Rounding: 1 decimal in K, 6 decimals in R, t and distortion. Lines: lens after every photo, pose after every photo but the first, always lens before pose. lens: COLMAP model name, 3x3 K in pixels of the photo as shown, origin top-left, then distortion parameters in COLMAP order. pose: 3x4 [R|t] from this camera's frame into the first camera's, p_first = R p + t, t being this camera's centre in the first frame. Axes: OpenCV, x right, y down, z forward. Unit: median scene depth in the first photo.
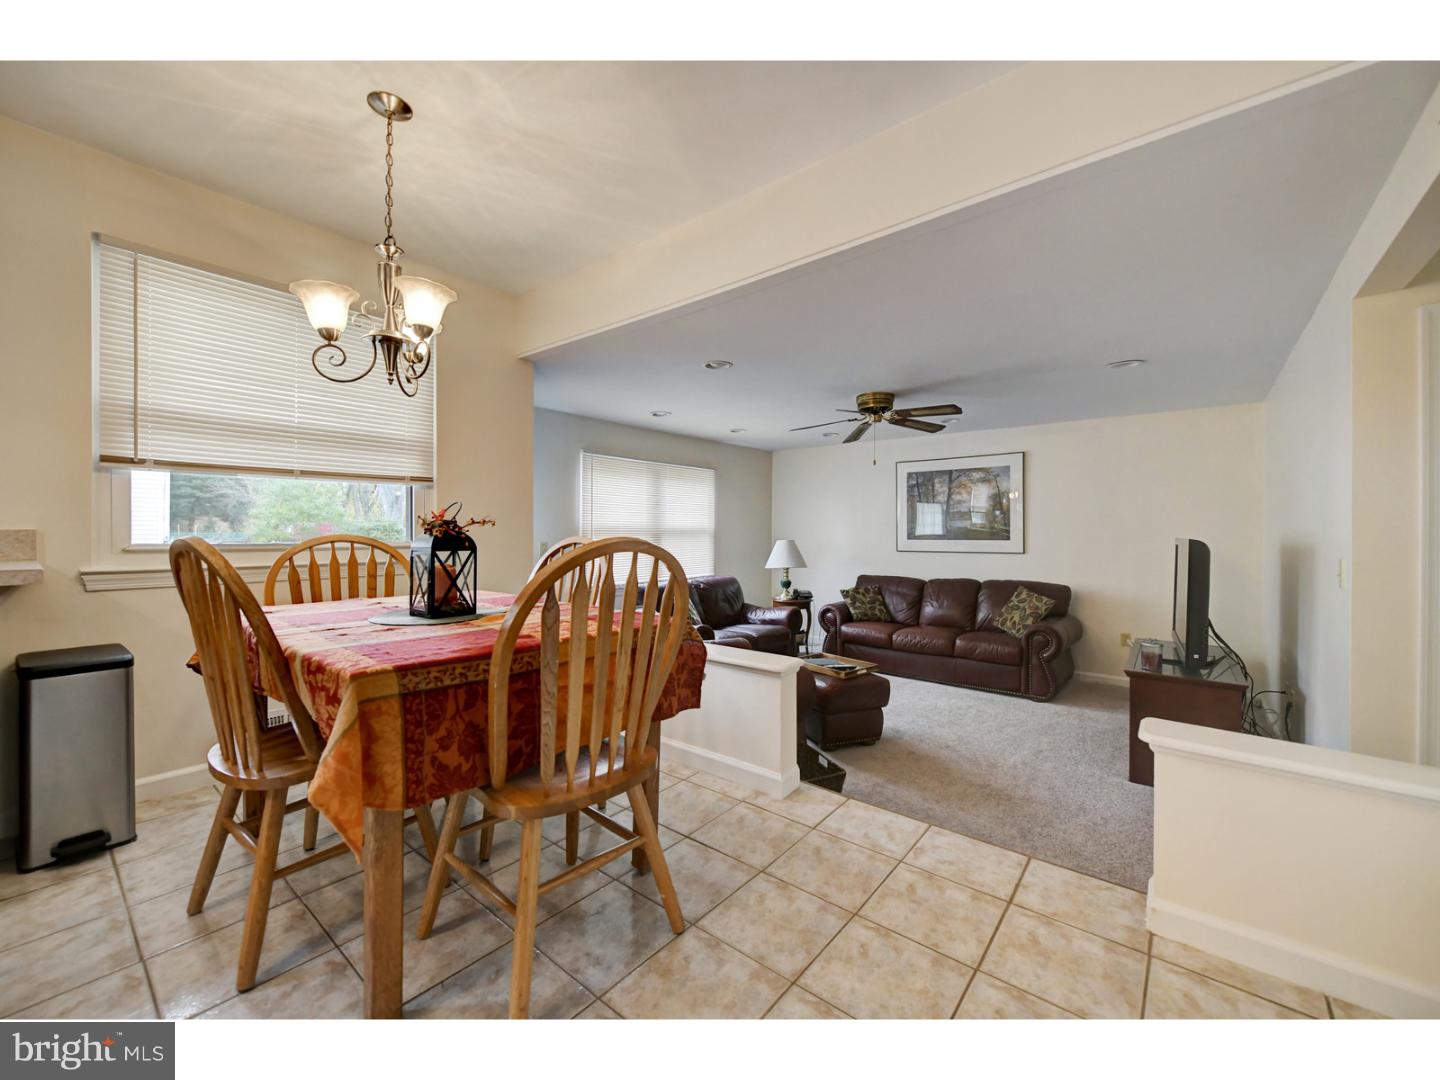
lens RADIAL K [[575.0, 0, 721.5], [0, 575.0, 543.5], [0, 0, 1]] dist [-0.009412, 0.000053]
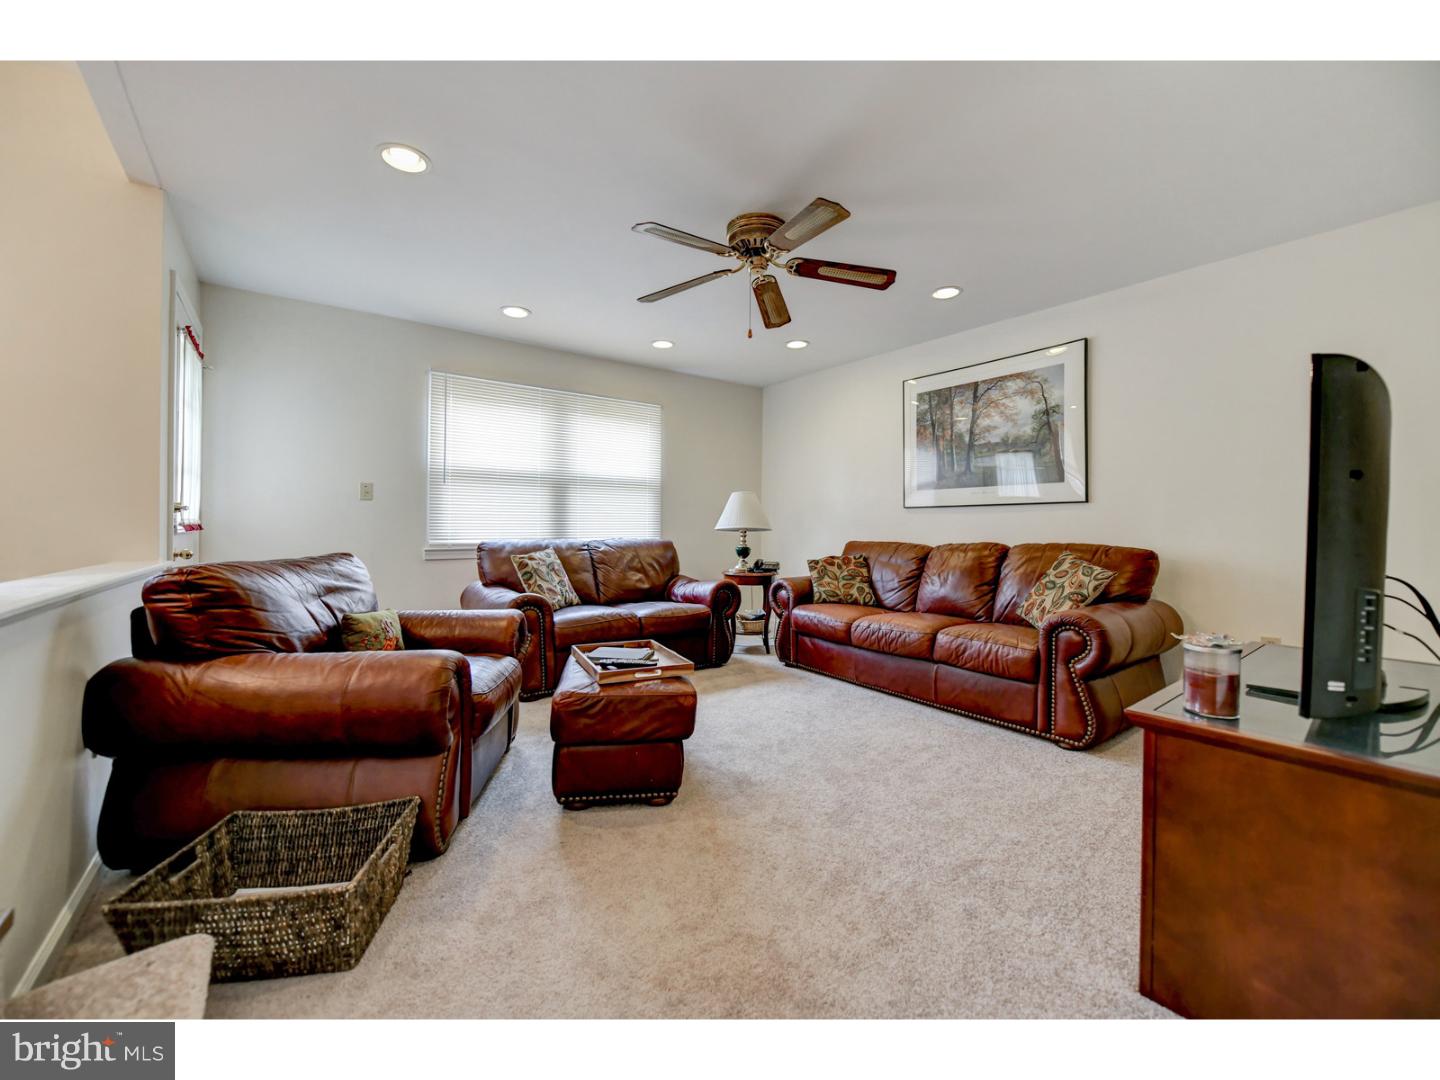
lens RADIAL K [[575.0, 0, 720.8], [0, 575.0, 531.8], [0, 0, 1]] dist [-0.009412, 0.000053]
pose [[0.969940, 0.003669, -0.243317, 0.288208], [-0.006296, 0.999930, -0.010020, 0.057141], [0.243263, 0.011250, 0.969895, 0.298079]]
